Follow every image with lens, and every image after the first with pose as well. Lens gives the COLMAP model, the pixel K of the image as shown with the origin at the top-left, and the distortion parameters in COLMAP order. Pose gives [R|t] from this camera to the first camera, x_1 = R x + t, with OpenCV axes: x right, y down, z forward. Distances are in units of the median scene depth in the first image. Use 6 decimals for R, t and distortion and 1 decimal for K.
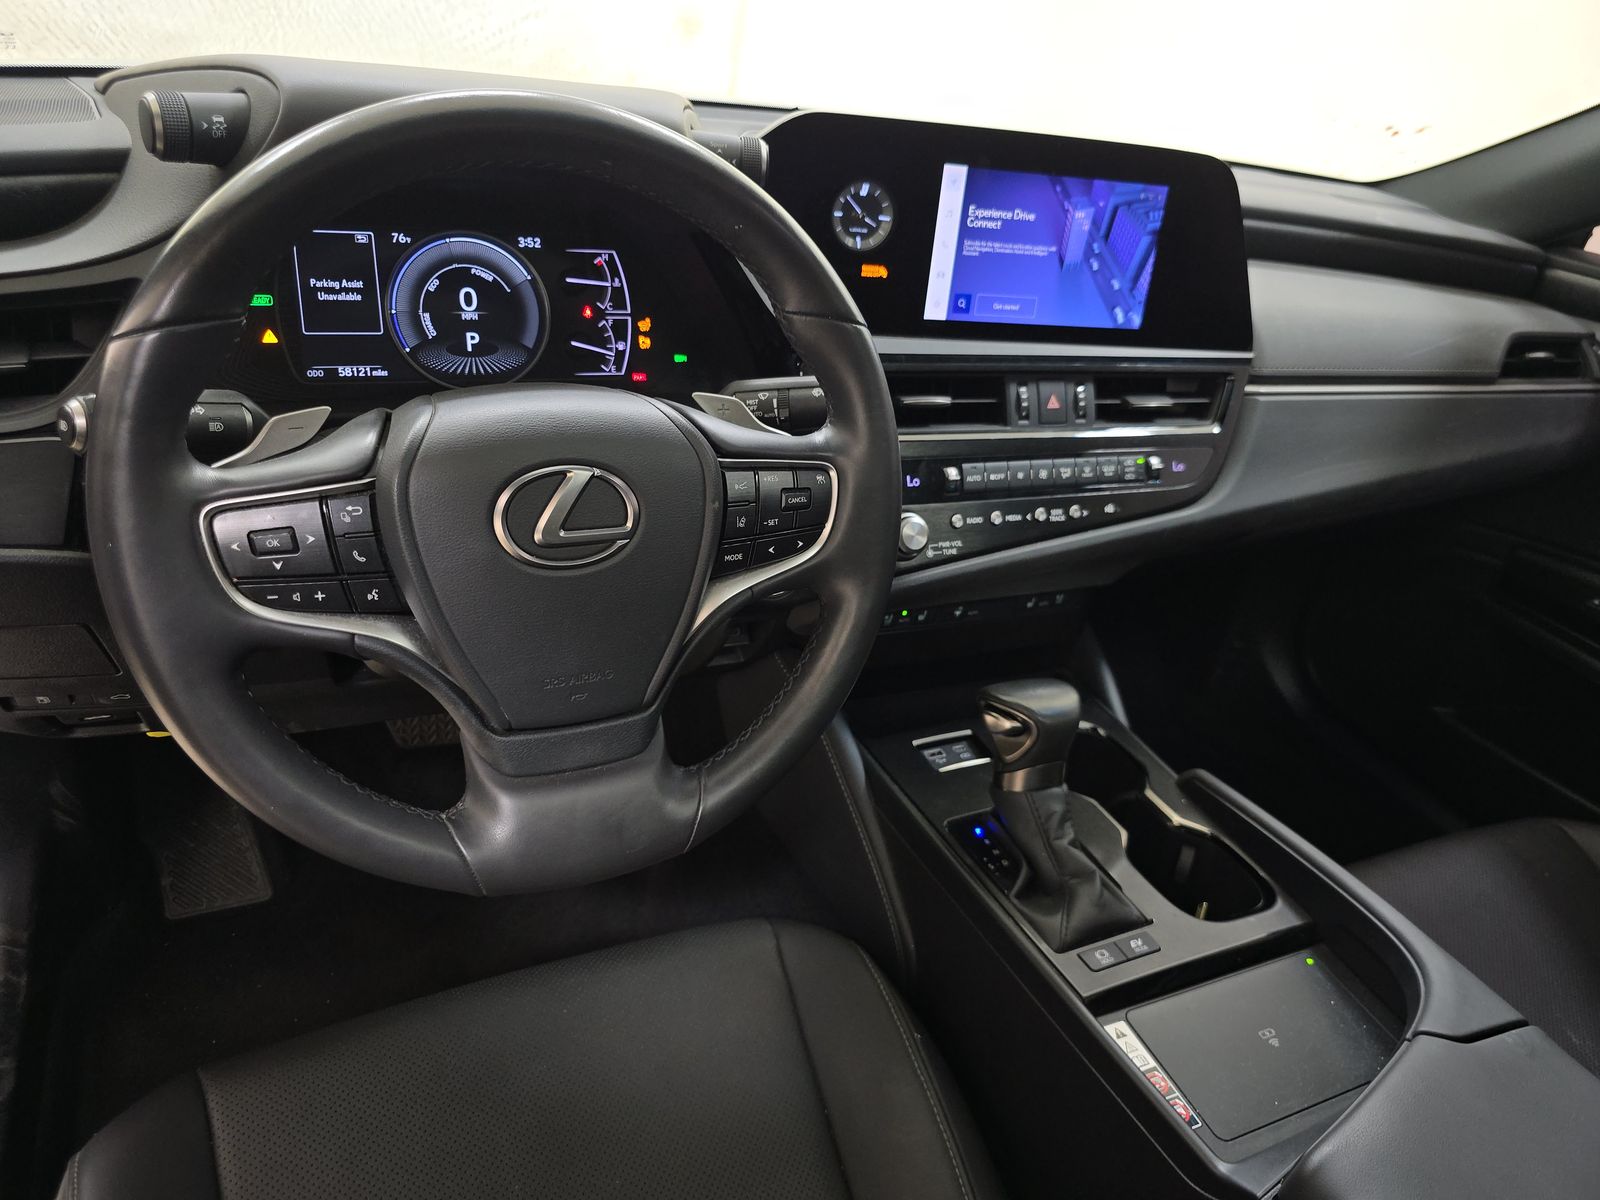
lens RADIAL K [[1102.4, 0, 812.9], [0, 1102.4, 592.8], [0, 0, 1]] dist [0.042836, -0.051182]
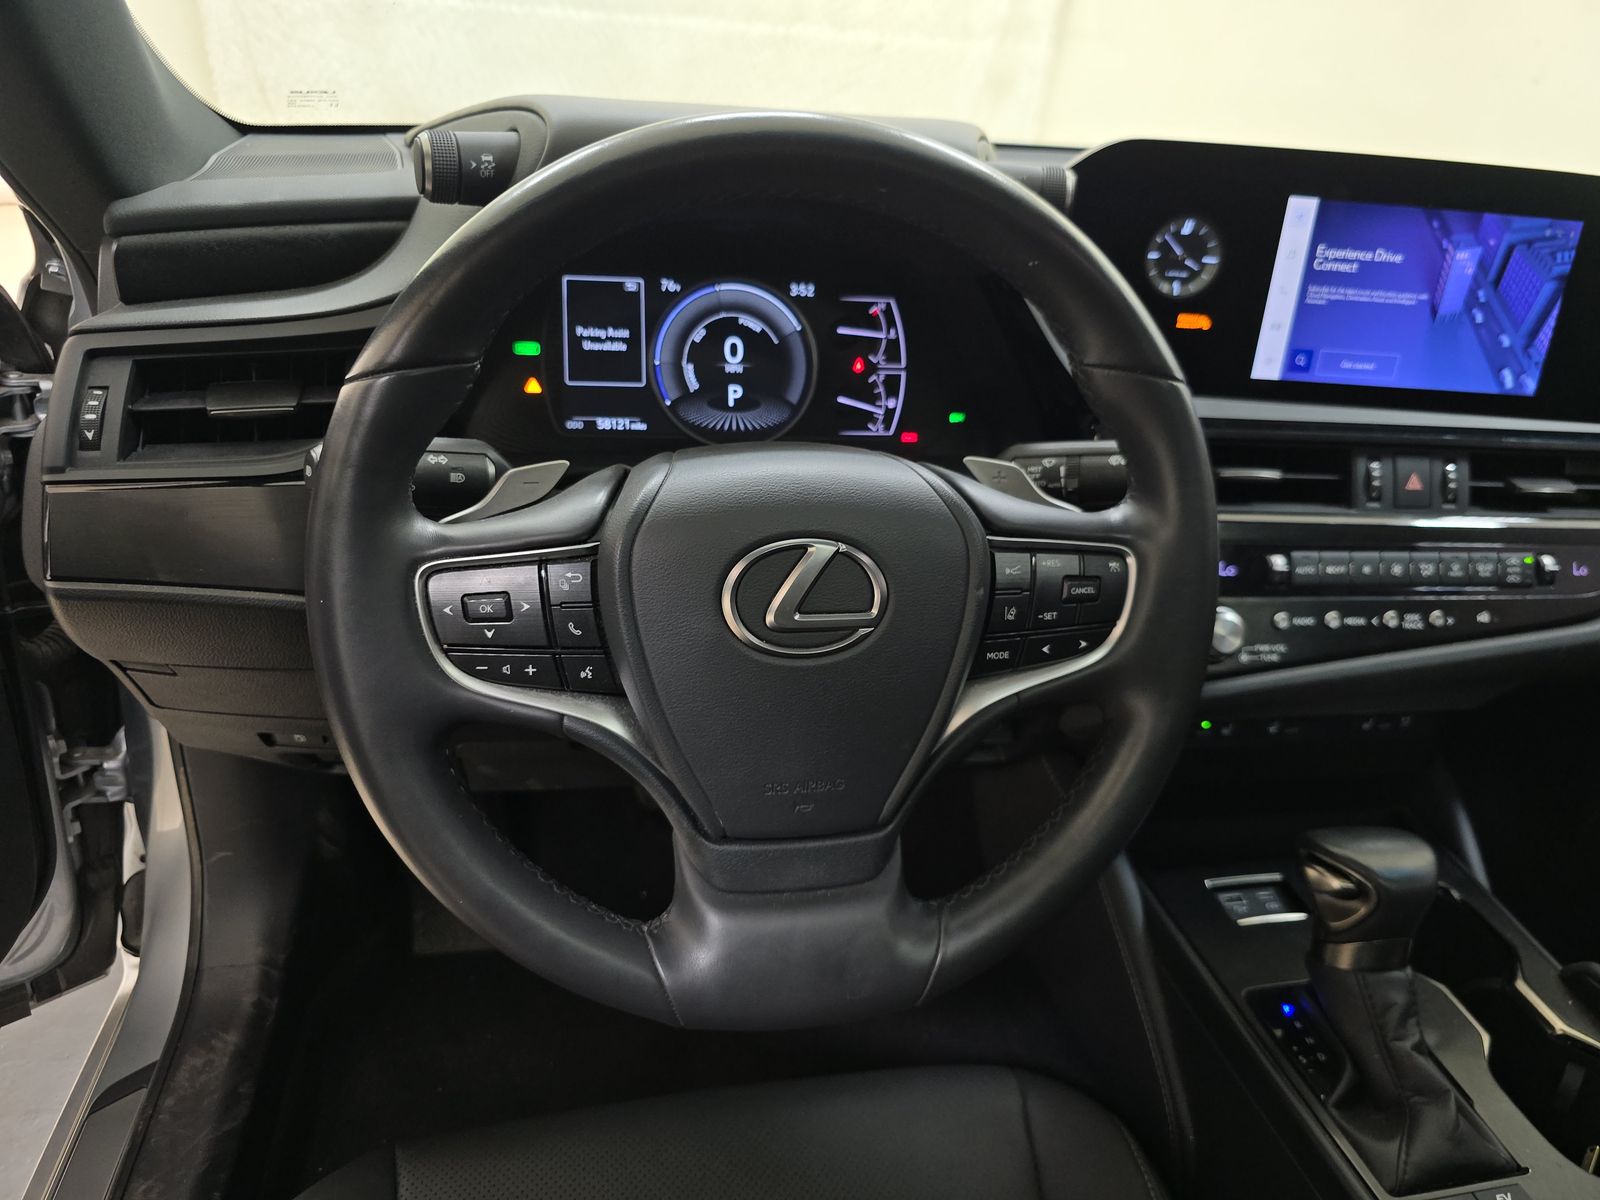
lens RADIAL K [[1102.4, 0, 812.9], [0, 1102.4, 592.8], [0, 0, 1]] dist [0.042836, -0.051182]
pose [[0.967587, 0.063760, -0.244356, -0.005918], [-0.076586, 0.996120, -0.043343, -0.026021], [0.240644, 0.060652, 0.968717, 0.126211]]
